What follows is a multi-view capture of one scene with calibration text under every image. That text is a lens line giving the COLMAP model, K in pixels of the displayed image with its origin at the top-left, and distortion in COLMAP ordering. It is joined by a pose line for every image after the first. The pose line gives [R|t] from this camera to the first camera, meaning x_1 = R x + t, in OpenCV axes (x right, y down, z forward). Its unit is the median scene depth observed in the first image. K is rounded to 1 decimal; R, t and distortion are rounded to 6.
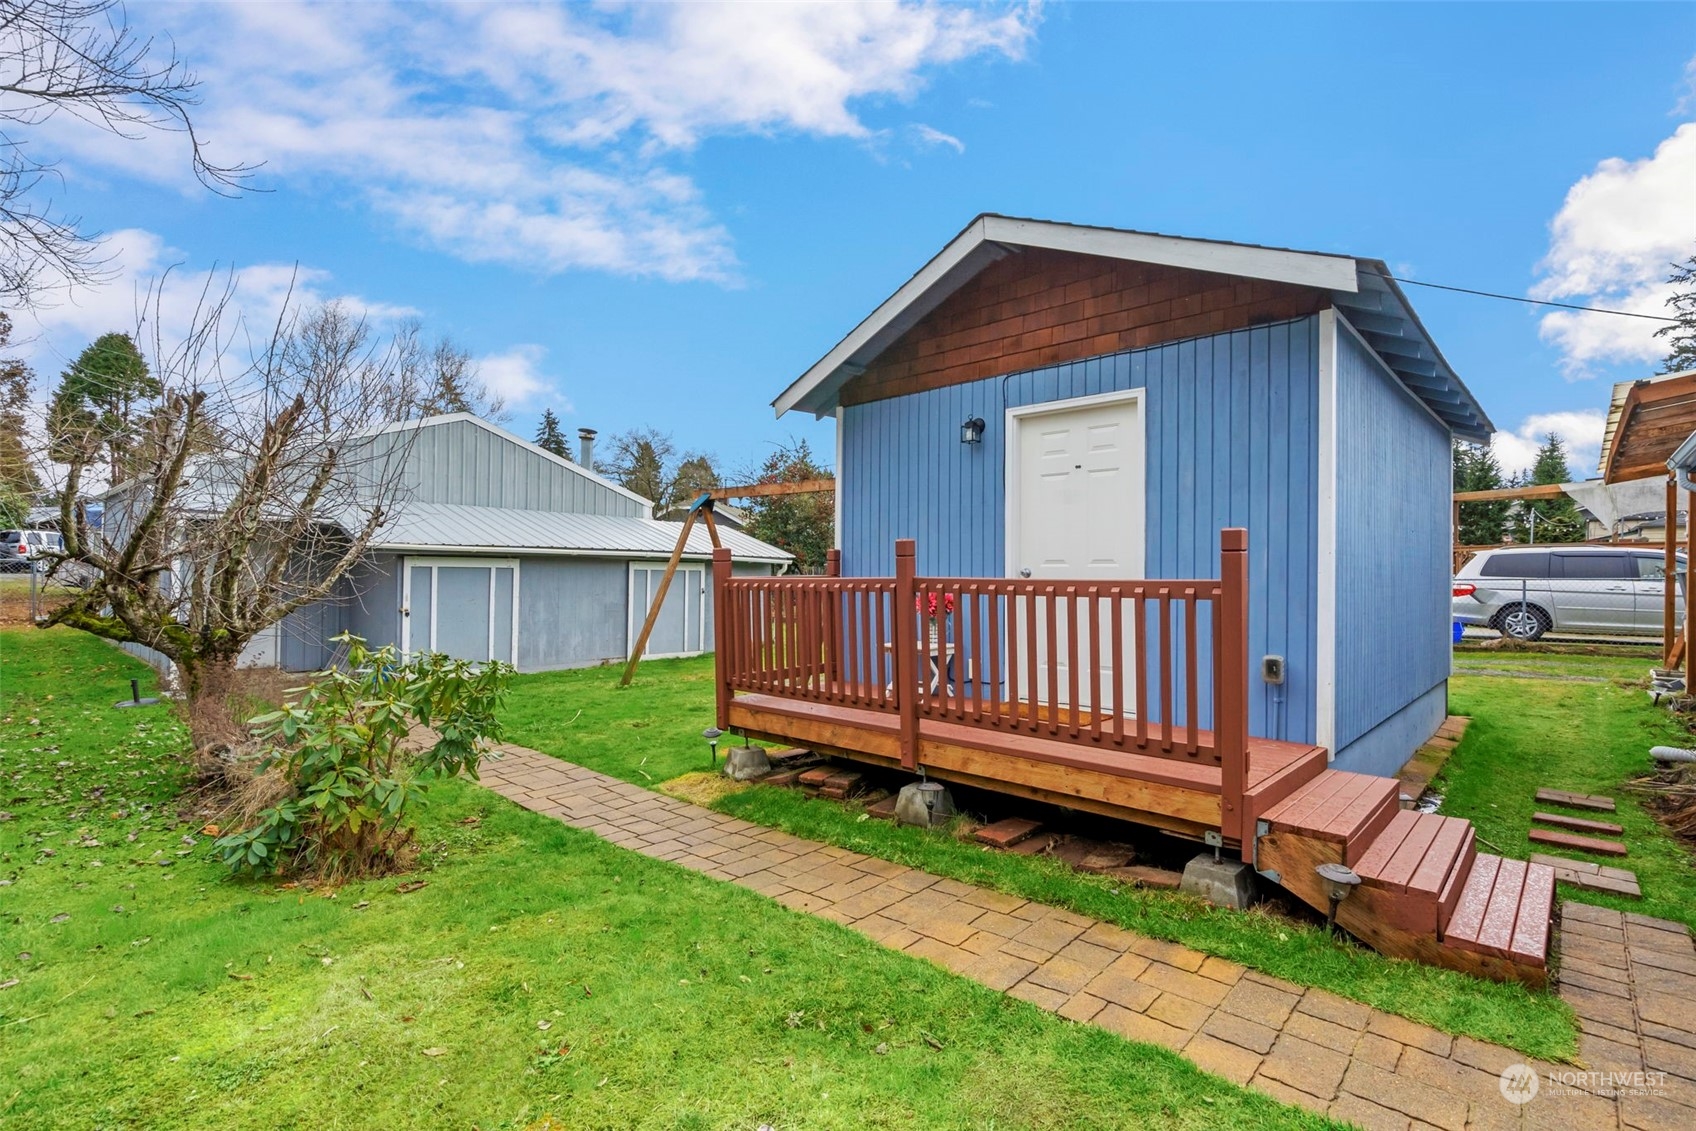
lens RADIAL K [[797.7, 0, 852.3], [0, 797.7, 571.0], [0, 0, 1]] dist [-0.001488, 0.002339]
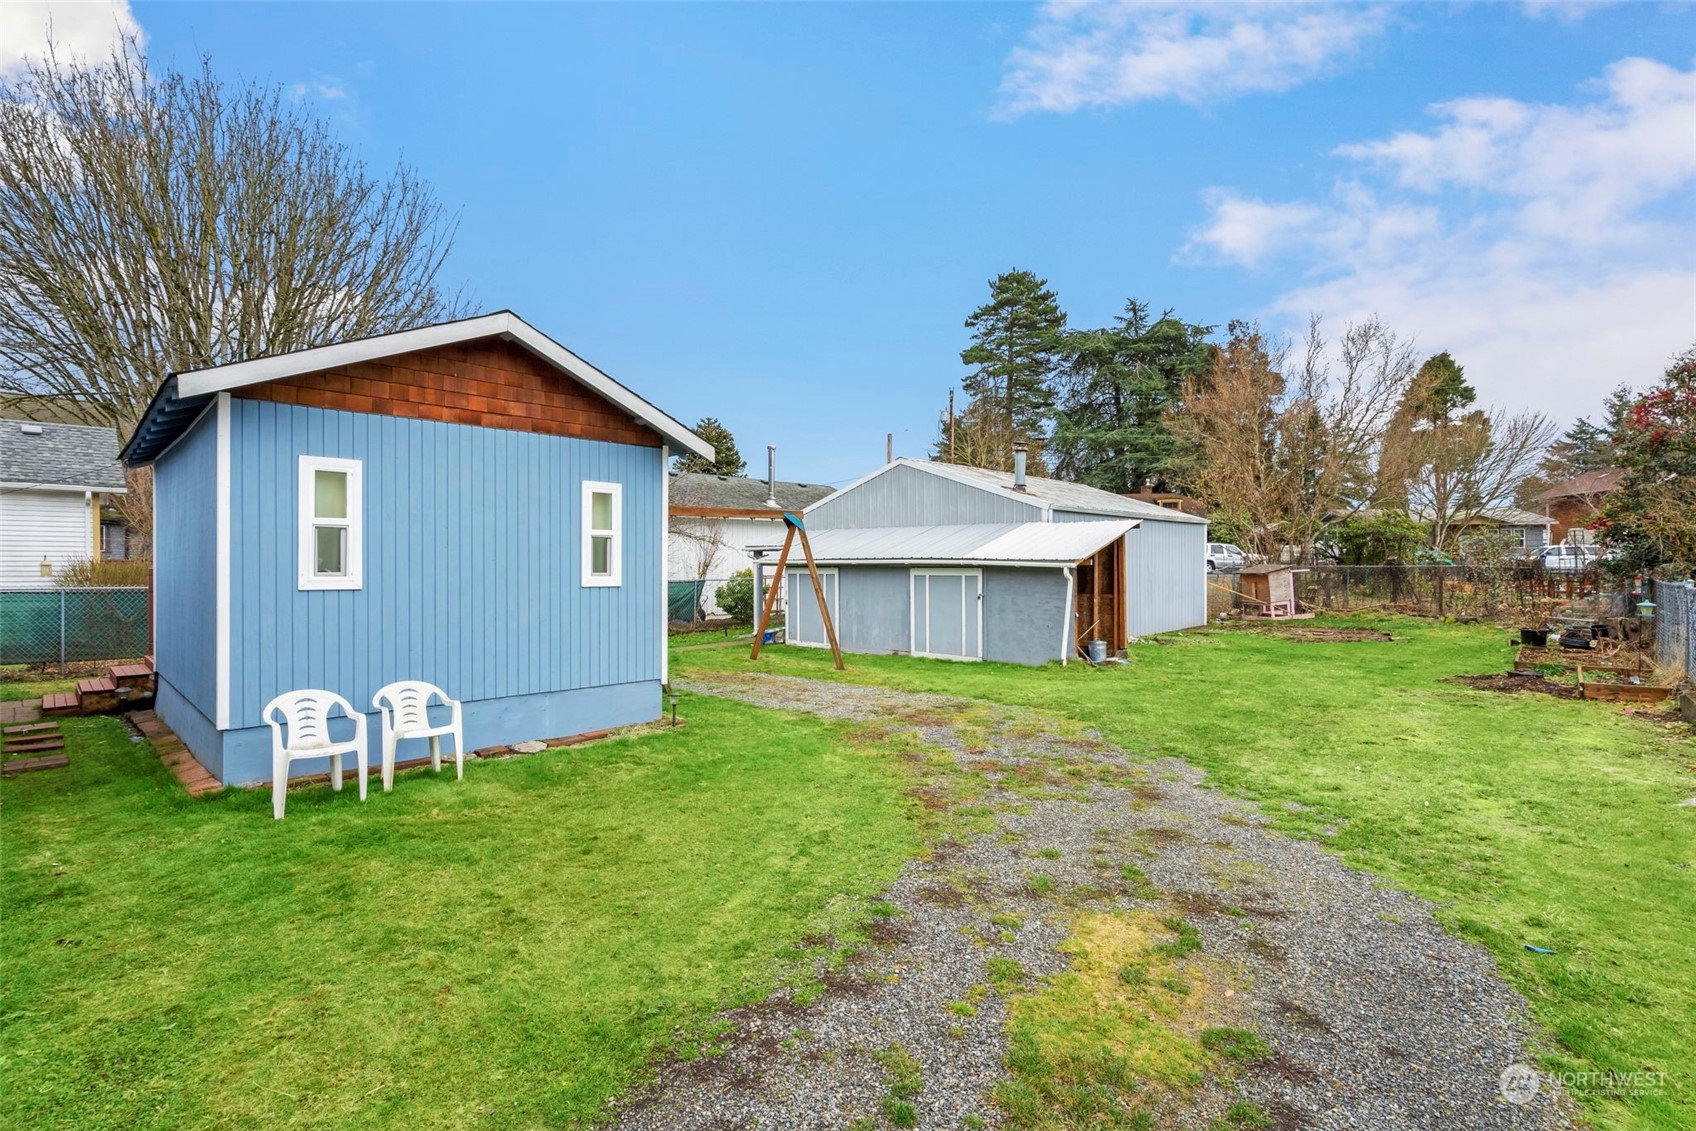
lens RADIAL K [[797.7, 0, 846.4], [0, 797.7, 562.7], [0, 0, 1]] dist [-0.001488, 0.002339]
pose [[-0.003552, -0.010156, -0.999942, 0.796524], [0.003178, 0.999943, -0.010167, -0.007988], [0.999989, -0.003214, -0.003519, 0.839355]]
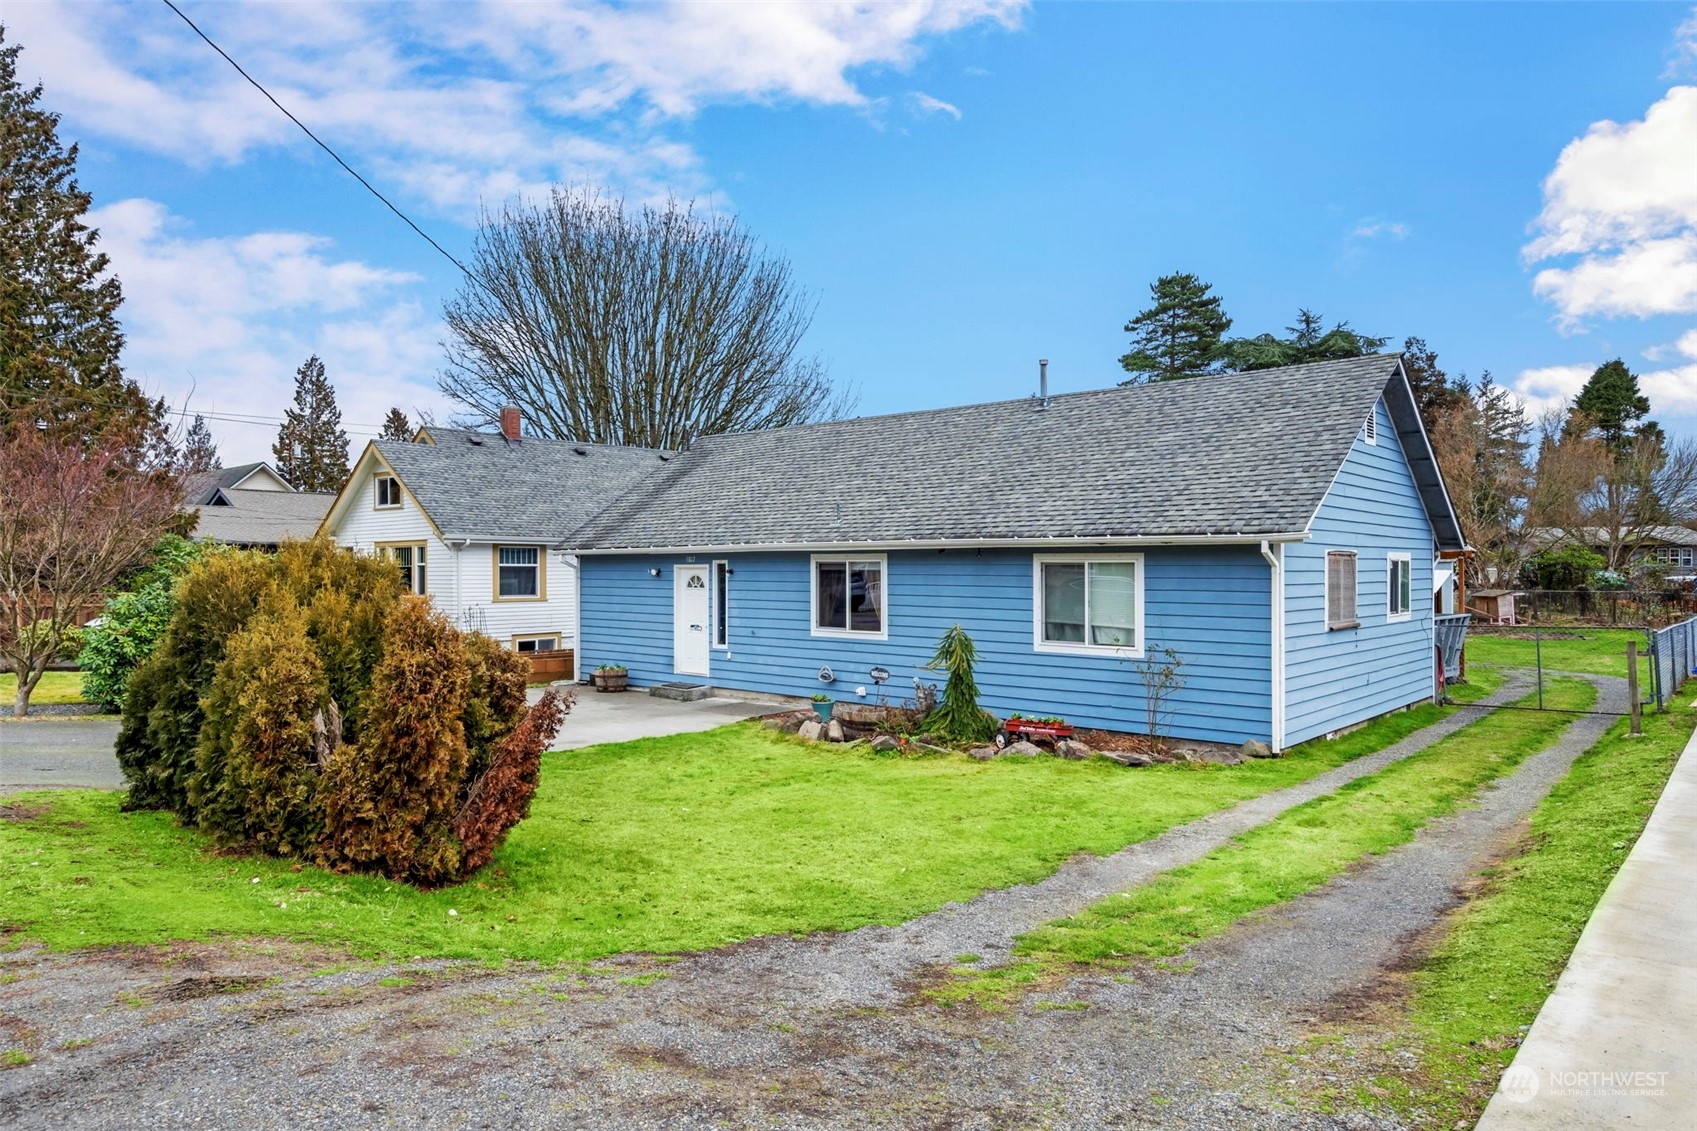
lens RADIAL K [[1068.3, 0, 843.1], [0, 1068.3, 566.3], [0, 0, 1]] dist [-0.000432, 0.003357]
pose [[0.012586, -0.009702, -0.999874, 2.181710], [0.001202, 0.999952, -0.009688, -0.056277], [0.999920, -0.001080, 0.012597, -0.187679]]
